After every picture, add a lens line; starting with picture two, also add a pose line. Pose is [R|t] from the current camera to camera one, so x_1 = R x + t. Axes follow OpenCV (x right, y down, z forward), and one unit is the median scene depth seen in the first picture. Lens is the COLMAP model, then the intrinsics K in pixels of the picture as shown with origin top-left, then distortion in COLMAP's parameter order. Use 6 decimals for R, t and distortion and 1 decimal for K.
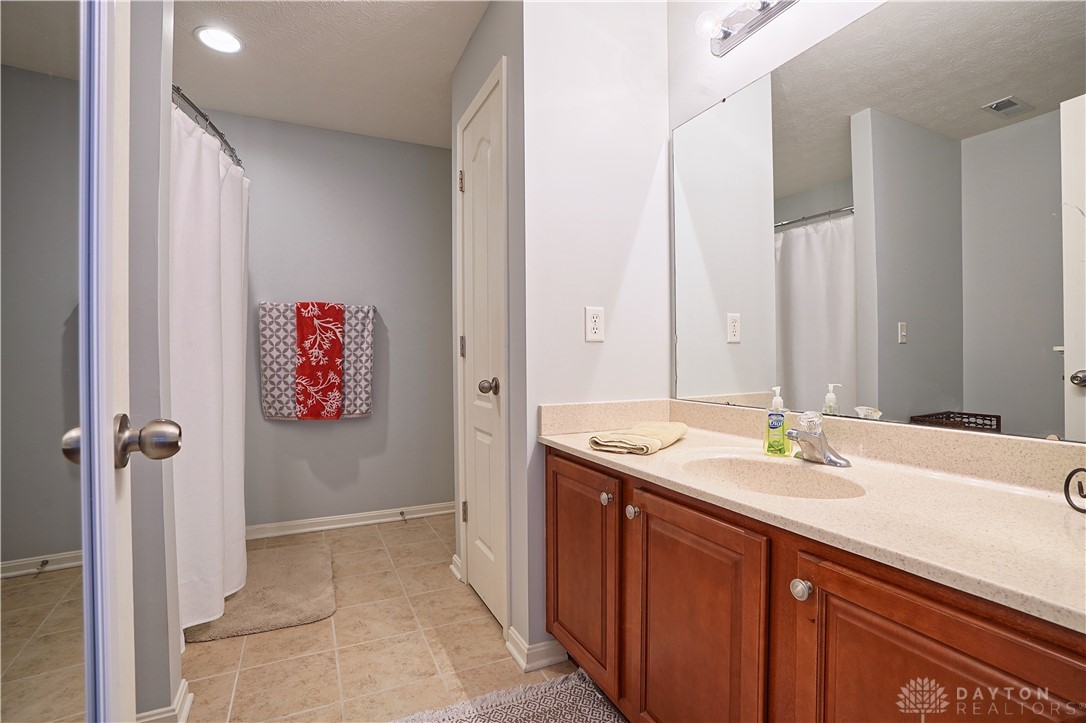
lens RADIAL K [[498.0, 0, 545.8], [0, 498.0, 359.8], [0, 0, 1]] dist [-0.060591, 0.003536]
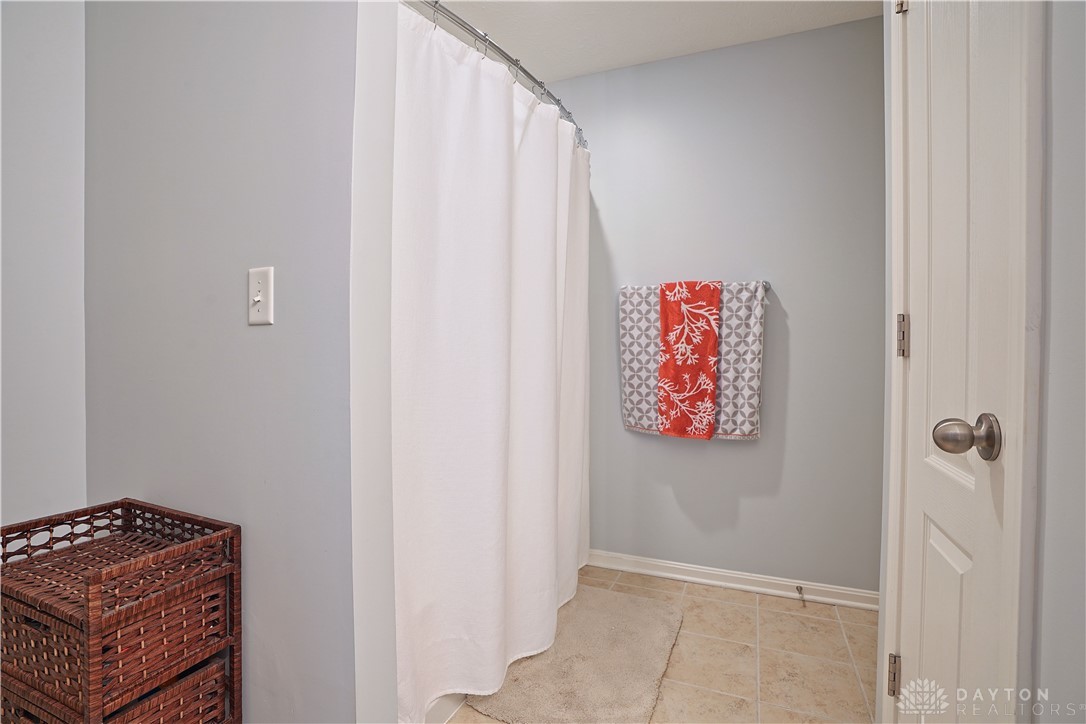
lens RADIAL K [[498.0, 0, 541.3], [0, 498.0, 360.5], [0, 0, 1]] dist [-0.060591, 0.003536]
pose [[0.655412, 0.019887, -0.755009, -0.036339], [-0.014451, 0.999800, 0.013791, -0.002986], [0.755133, 0.001872, 0.655569, 0.341028]]
